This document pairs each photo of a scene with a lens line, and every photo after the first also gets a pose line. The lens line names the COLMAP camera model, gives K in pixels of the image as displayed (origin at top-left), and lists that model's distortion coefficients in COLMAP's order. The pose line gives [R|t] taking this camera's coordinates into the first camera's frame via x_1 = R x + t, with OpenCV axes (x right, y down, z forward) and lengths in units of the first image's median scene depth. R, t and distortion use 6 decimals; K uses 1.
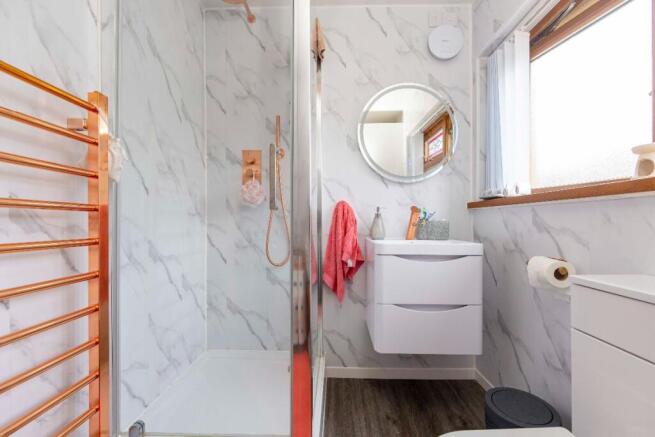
lens RADIAL K [[257.1, 0, 330.3], [0, 257.1, 220.9], [0, 0, 1]] dist [-0.001851, -0.000064]
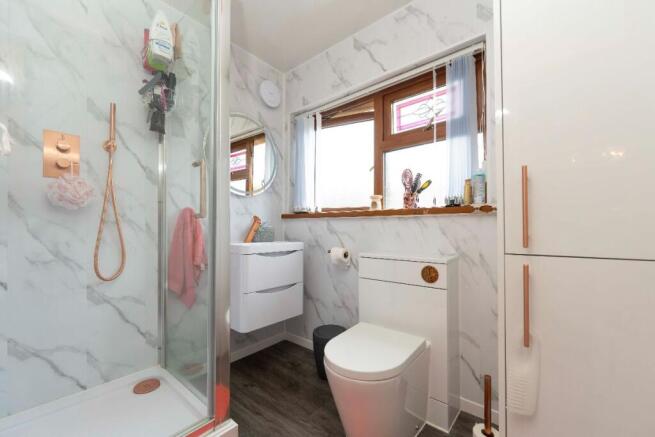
lens RADIAL K [[257.1, 0, 330.3], [0, 257.1, 220.9], [0, 0, 1]] dist [-0.001851, -0.000064]
pose [[0.625664, 0.023024, 0.779753, -0.423981], [-0.009276, 0.999713, -0.022075, -0.007364], [-0.780037, 0.006578, 0.625698, -0.088514]]
